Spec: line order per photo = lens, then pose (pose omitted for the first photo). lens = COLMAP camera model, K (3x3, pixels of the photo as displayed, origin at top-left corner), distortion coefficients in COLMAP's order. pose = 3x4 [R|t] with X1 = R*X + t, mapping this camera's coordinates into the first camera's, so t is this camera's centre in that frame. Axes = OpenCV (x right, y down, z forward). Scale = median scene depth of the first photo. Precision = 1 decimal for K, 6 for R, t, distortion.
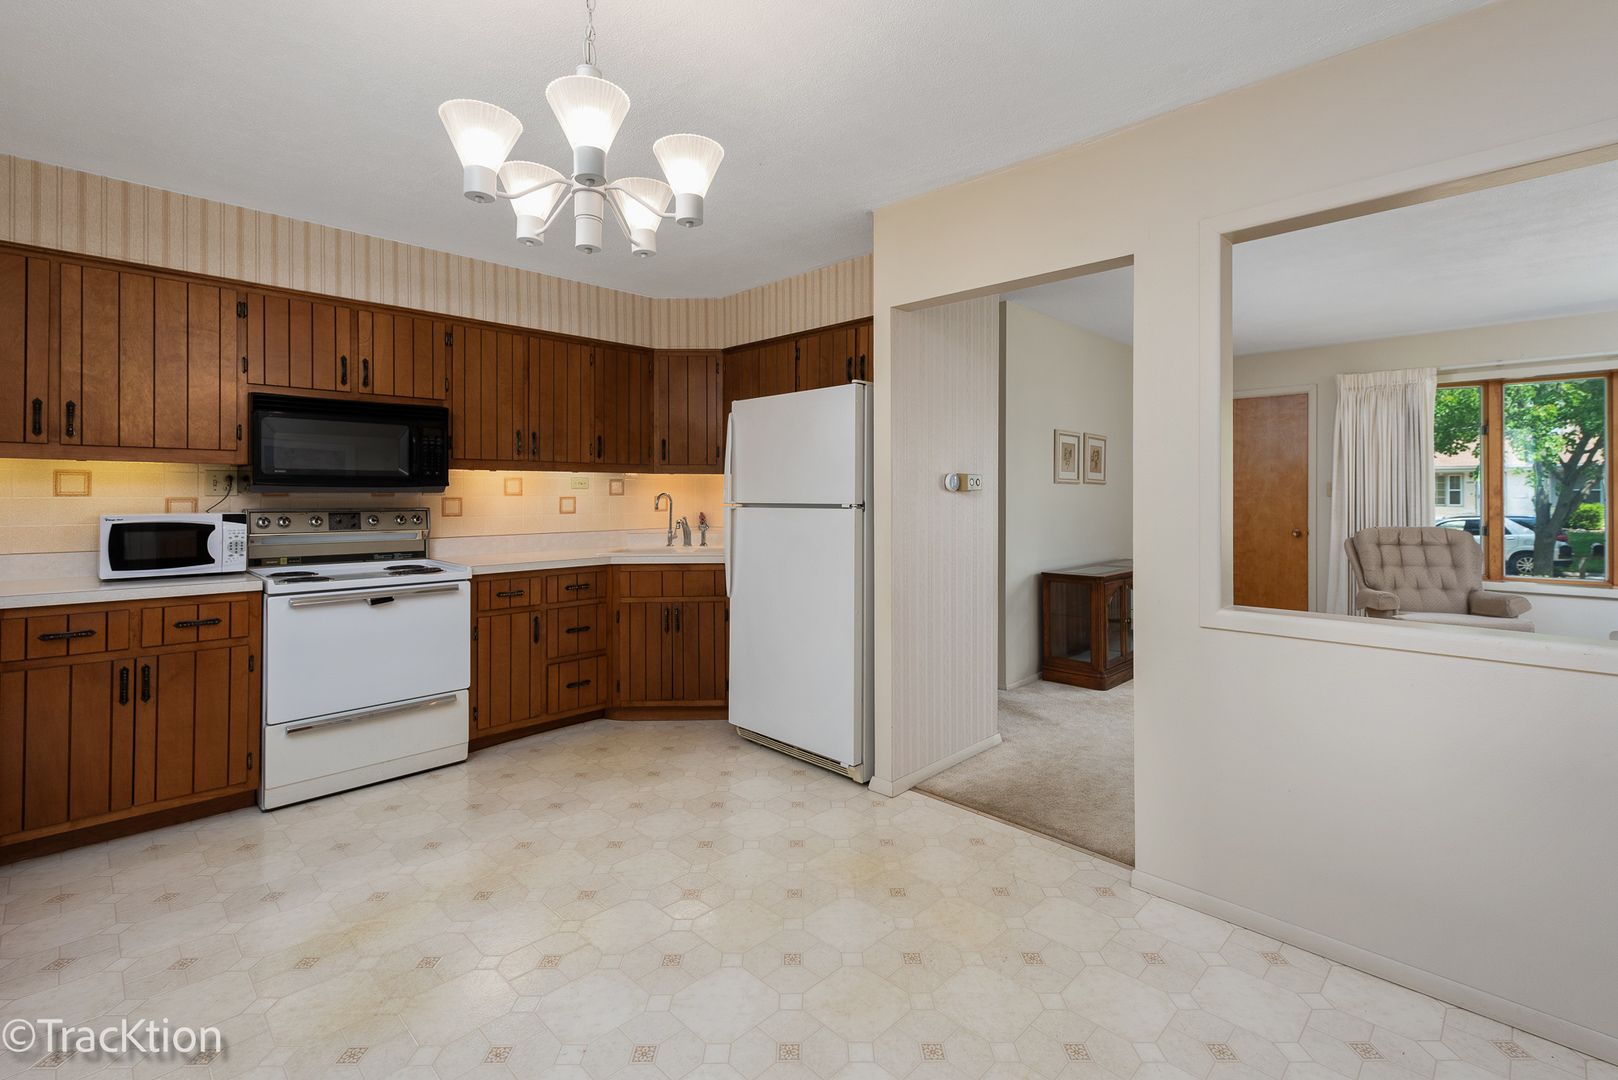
lens RADIAL K [[737.3, 0, 830.7], [0, 737.3, 490.7], [0, 0, 1]] dist [0.001100, 0.000033]
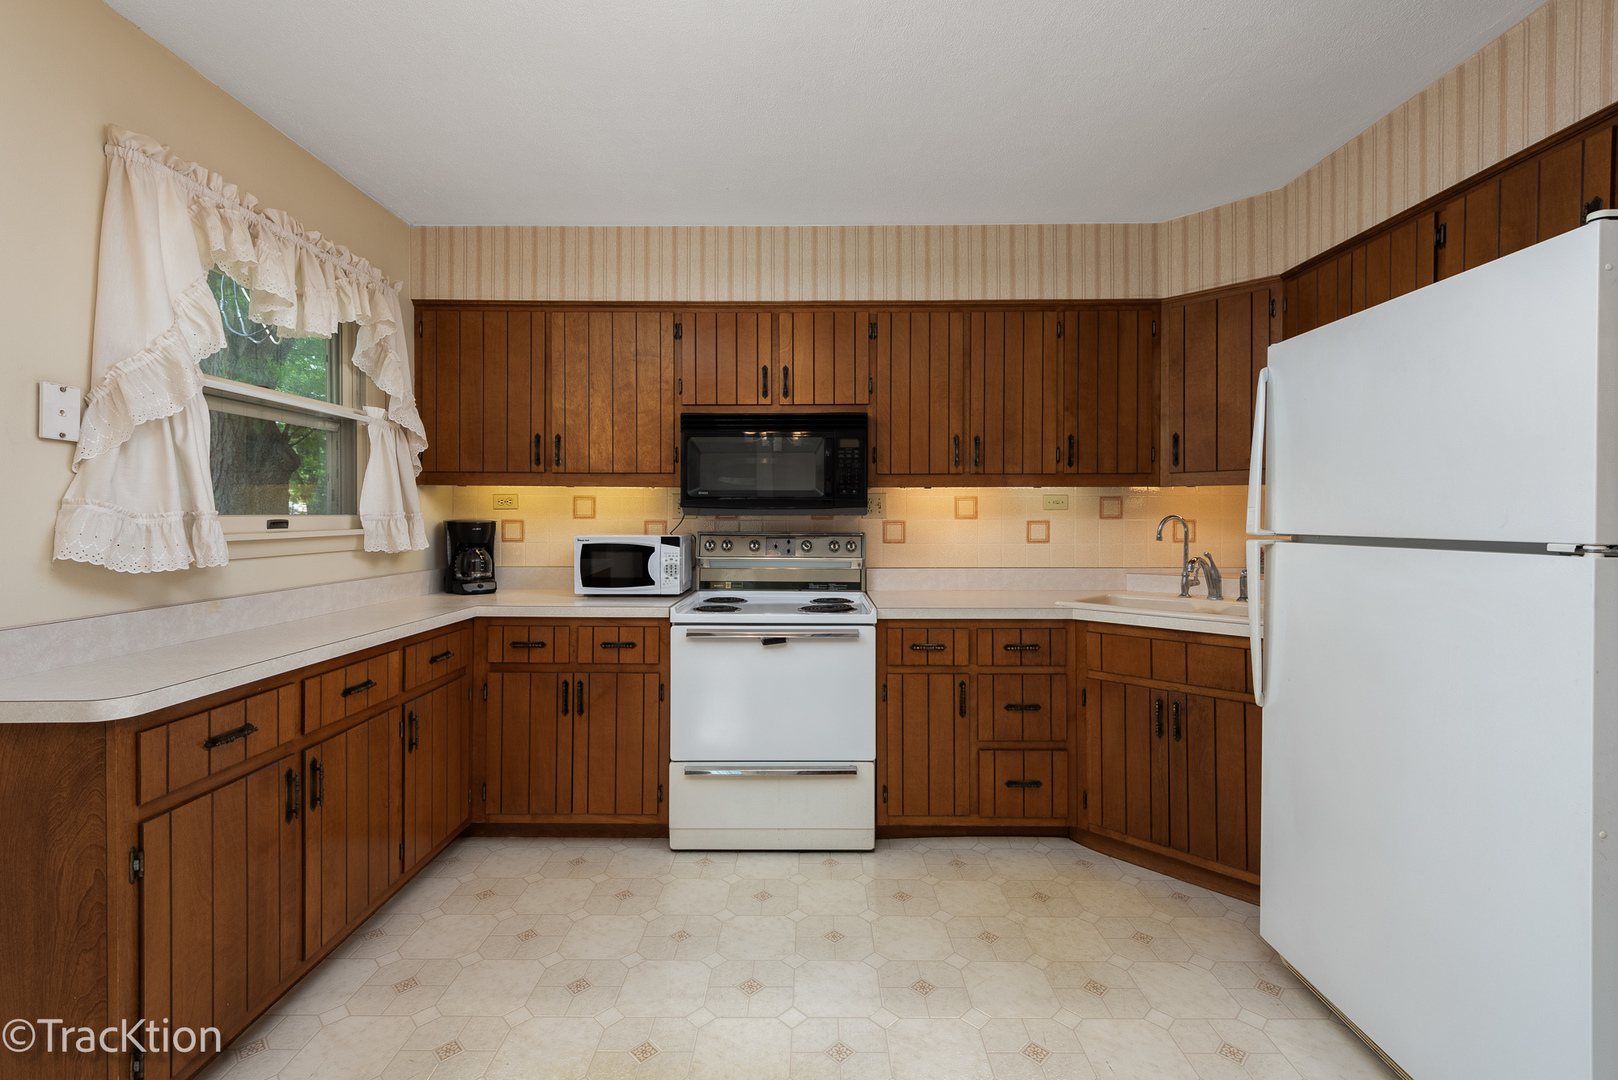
lens RADIAL K [[721.6, 0, 803.3], [0, 721.6, 519.3], [0, 0, 1]] dist [0.020201, -0.009260]
pose [[0.682567, 0.003167, -0.730816, 0.024489], [0.002703, 0.999973, 0.006858, 0.001438], [0.730818, -0.006657, 0.682540, 0.389772]]
